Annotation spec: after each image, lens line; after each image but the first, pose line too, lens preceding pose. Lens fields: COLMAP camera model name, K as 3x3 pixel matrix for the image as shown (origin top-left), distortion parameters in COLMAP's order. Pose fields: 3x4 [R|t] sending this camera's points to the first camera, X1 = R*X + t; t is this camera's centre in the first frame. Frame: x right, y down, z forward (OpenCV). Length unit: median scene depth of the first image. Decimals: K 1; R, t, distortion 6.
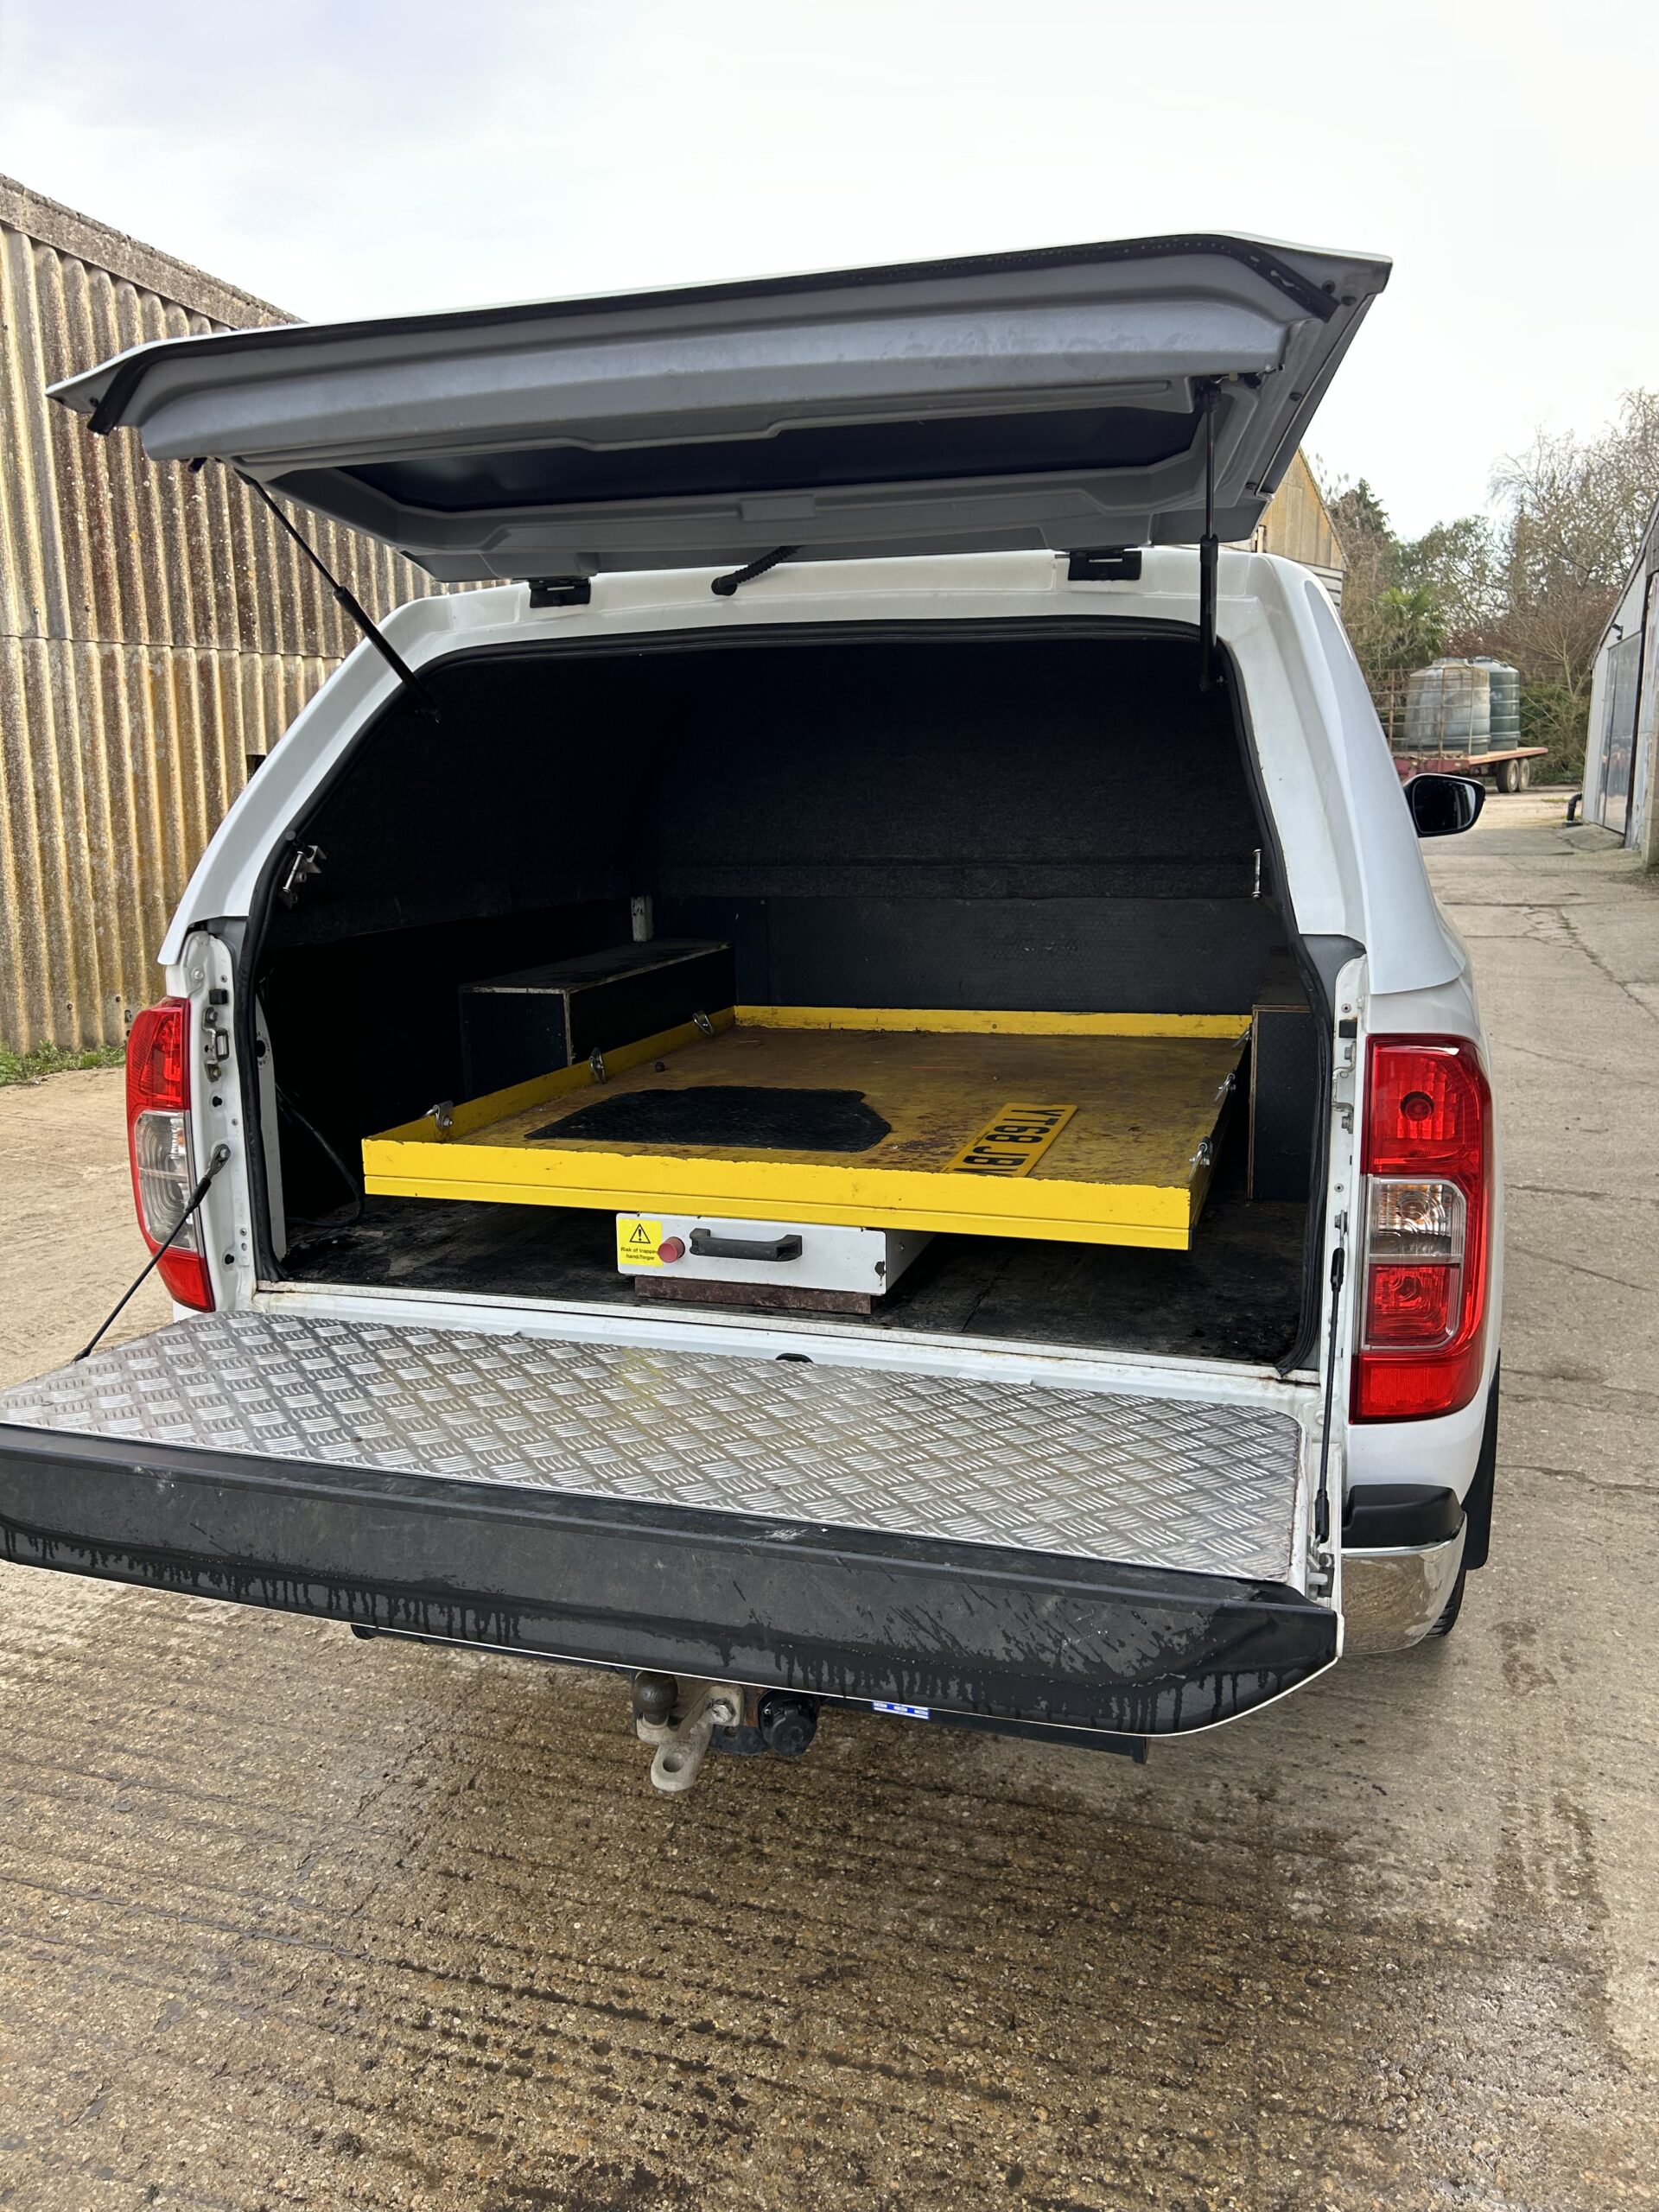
lens RADIAL K [[1665.2, 0, 808.4], [0, 1665.2, 1087.9], [0, 0, 1]] dist [0.034751, -0.031607]
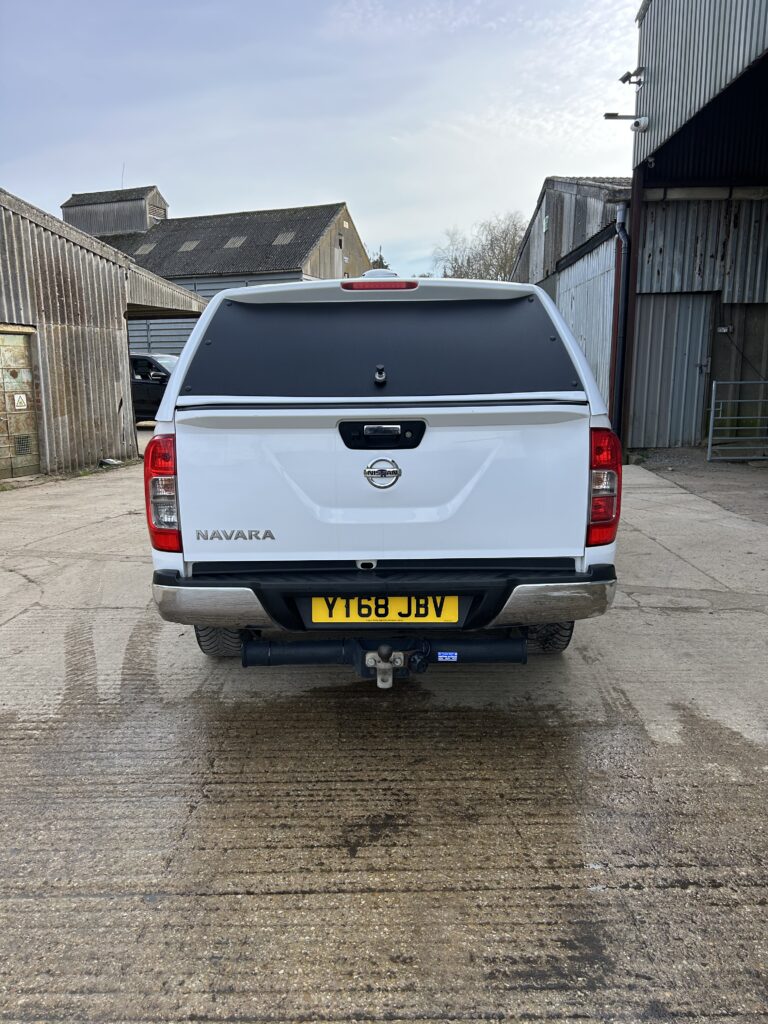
lens RADIAL K [[770.4, 0, 373.7], [0, 770.4, 509.8], [0, 0, 1]] dist [0.063078, -0.084168]
pose [[0.954696, -0.047945, 0.293694, -0.400260], [0.054637, 0.998399, -0.014618, 0.095452], [-0.292523, 0.030002, 0.955788, -0.265442]]
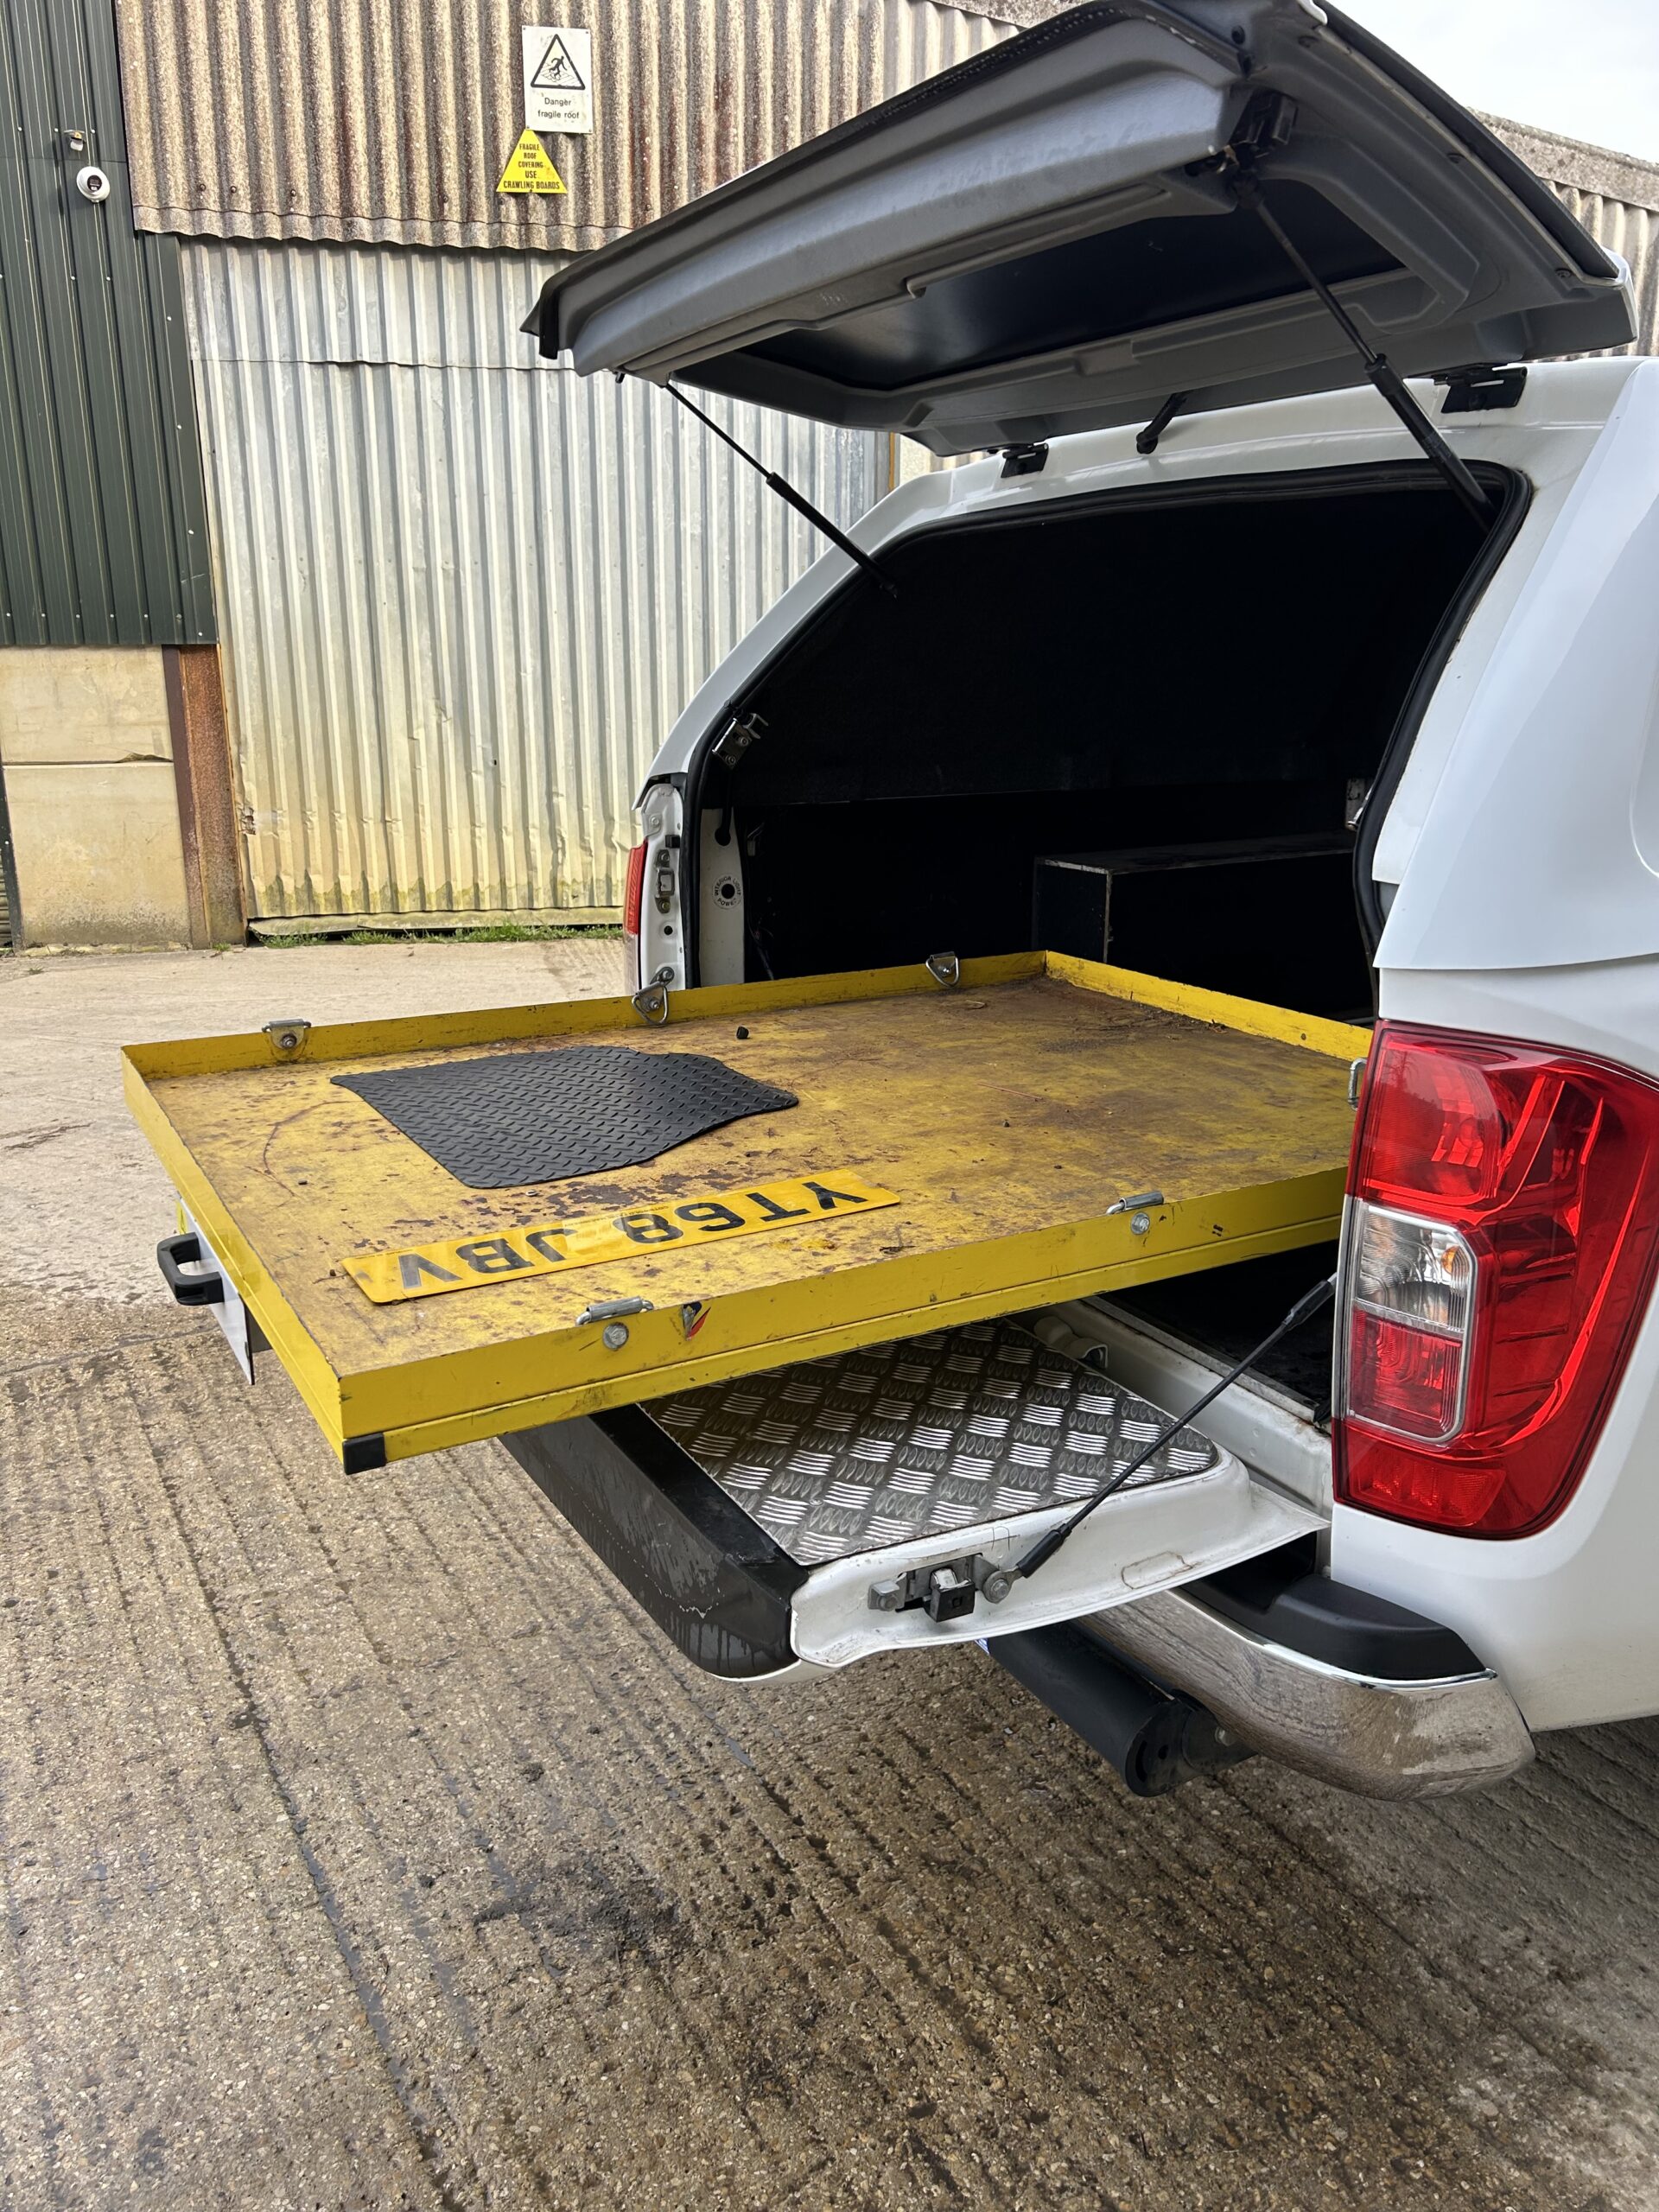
lens RADIAL K [[1653.7, 0, 799.3], [0, 1653.7, 1091.8], [0, 0, 1]] dist [0.053561, -0.056960]
pose [[0.726141, 0.194107, -0.659577, 0.474434], [-0.136986, 0.980932, 0.137867, -0.049869], [0.673761, -0.009758, 0.738885, 0.183626]]
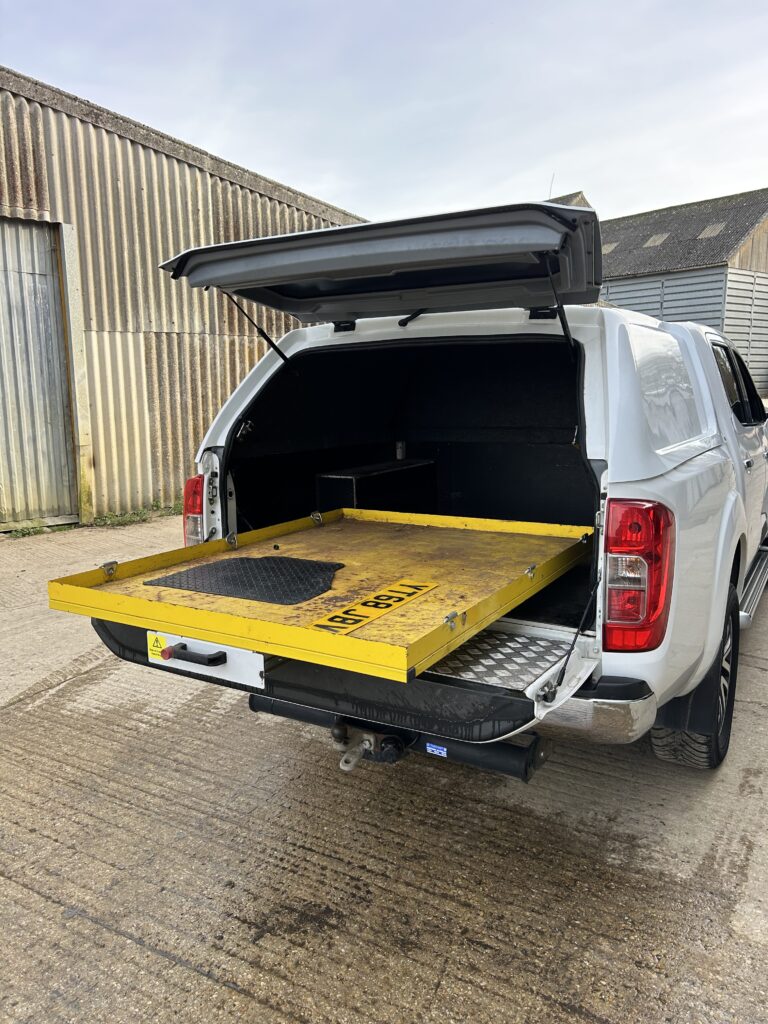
lens RADIAL K [[769.1, 0, 370.4], [0, 769.1, 515.7], [0, 0, 1]] dist [0.032894, -0.026363]
pose [[0.972712, 0.037847, -0.228909, 0.182821], [-0.042212, 0.999008, -0.014199, 0.019841], [0.228144, 0.023474, 0.973344, -0.174358]]
